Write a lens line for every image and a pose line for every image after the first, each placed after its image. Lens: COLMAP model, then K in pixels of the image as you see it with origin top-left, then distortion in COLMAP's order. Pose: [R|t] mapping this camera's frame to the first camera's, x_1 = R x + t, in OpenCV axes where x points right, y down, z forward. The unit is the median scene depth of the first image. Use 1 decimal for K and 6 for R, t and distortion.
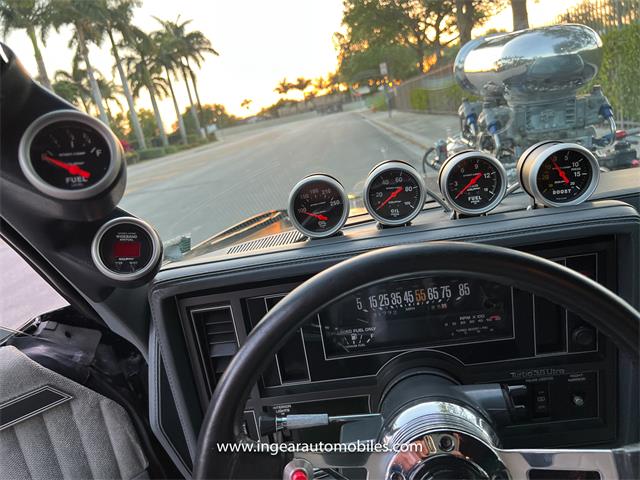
lens RADIAL K [[479.5, 0, 320.0], [0, 479.5, 240.0], [0, 0, 1]] dist [0.044905, -0.063270]
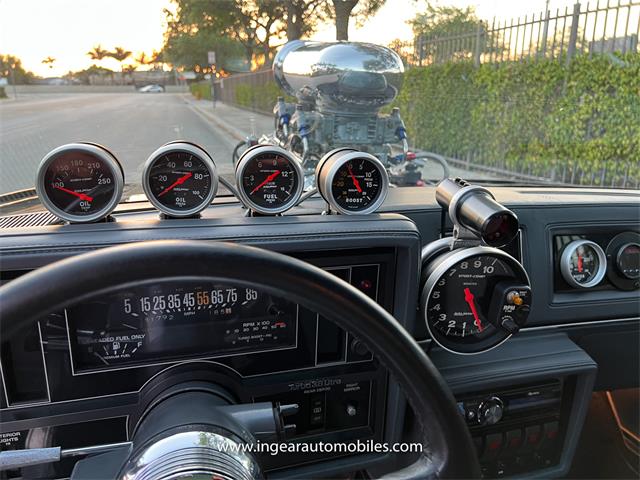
lens RADIAL K [[478.8, 0, 319.5], [0, 478.8, 235.1], [0, 0, 1]] dist [0.065263, -0.084949]
pose [[0.924537, 0.087228, 0.370975, 0.067975], [-0.087486, 0.996035, -0.016169, -0.005430], [-0.370915, -0.017506, 0.928502, 0.098590]]
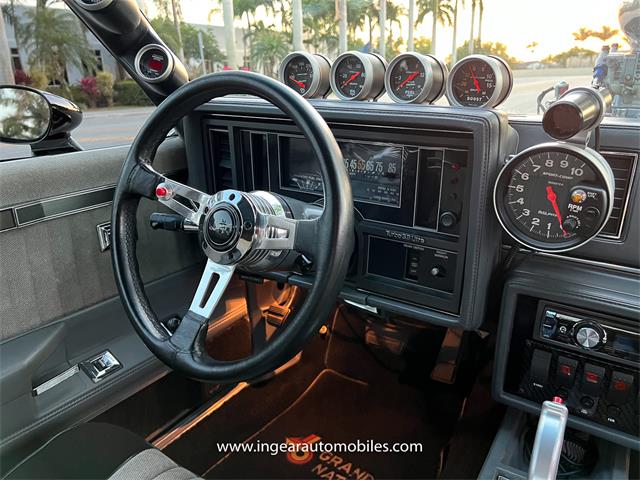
lens RADIAL K [[484.7, 0, 335.0], [0, 484.7, 241.2], [0, 0, 1]] dist [0.063386, -0.088618]
pose [[0.864415, 0.311438, -0.394706, 0.719067], [-0.262838, 0.949150, 0.173295, 0.101699], [0.428606, -0.046055, 0.902317, -0.210105]]
